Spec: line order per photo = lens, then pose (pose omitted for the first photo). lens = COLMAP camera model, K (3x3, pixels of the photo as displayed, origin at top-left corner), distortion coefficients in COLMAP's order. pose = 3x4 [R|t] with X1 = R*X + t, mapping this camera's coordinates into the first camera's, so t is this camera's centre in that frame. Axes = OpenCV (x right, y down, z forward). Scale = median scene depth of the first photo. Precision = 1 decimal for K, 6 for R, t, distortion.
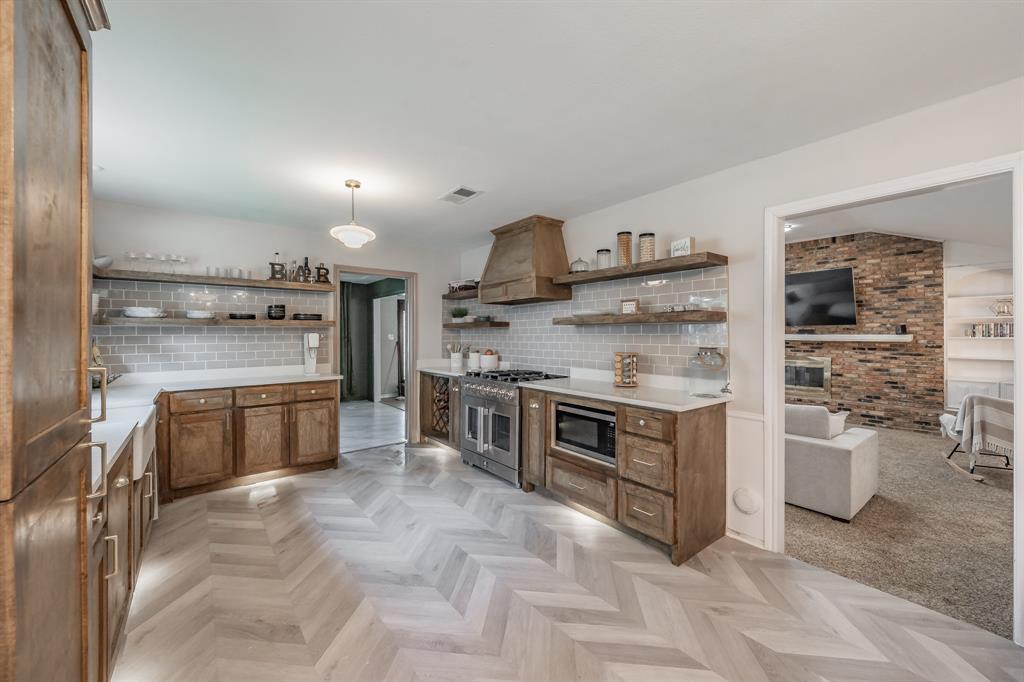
lens RADIAL K [[411.1, 0, 511.3], [0, 411.1, 338.9], [0, 0, 1]] dist [0.003689, 0.000310]
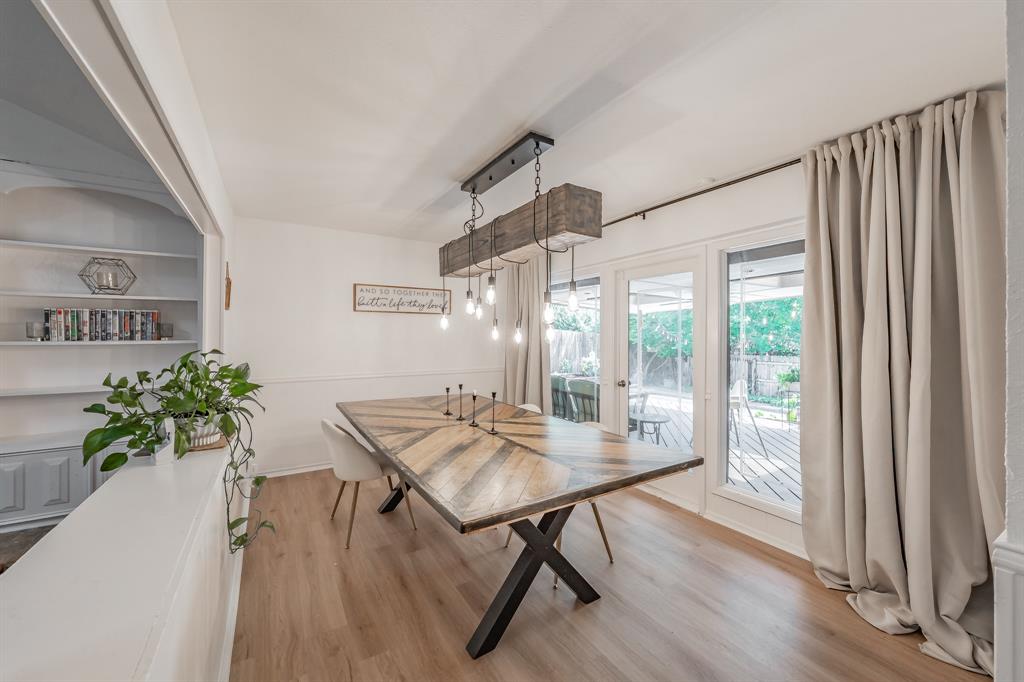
lens RADIAL K [[381.5, 0, 509.9], [0, 381.5, 333.8], [0, 0, 1]] dist [-0.002675, -0.000153]
pose [[0.105802, 0.001844, 0.994386, 0.711899], [0.010946, 0.999936, -0.003019, -0.004994], [-0.994327, 0.011204, 0.105775, 0.445352]]
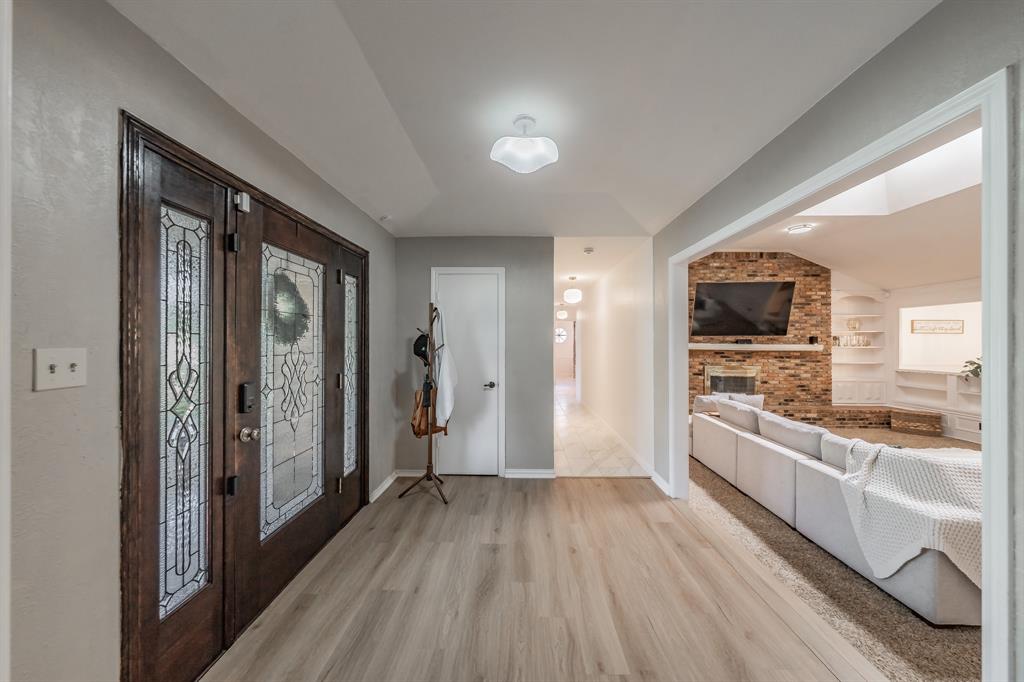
lens RADIAL K [[363.4, 0, 513.0], [0, 363.4, 340.4], [0, 0, 1]] dist [-0.001664, -0.000013]
pose [[0.624086, 0.002025, 0.781353, -0.368747], [0.005735, 0.999958, -0.007172, -0.018840], [-0.781335, 0.008956, 0.624048, 0.986349]]
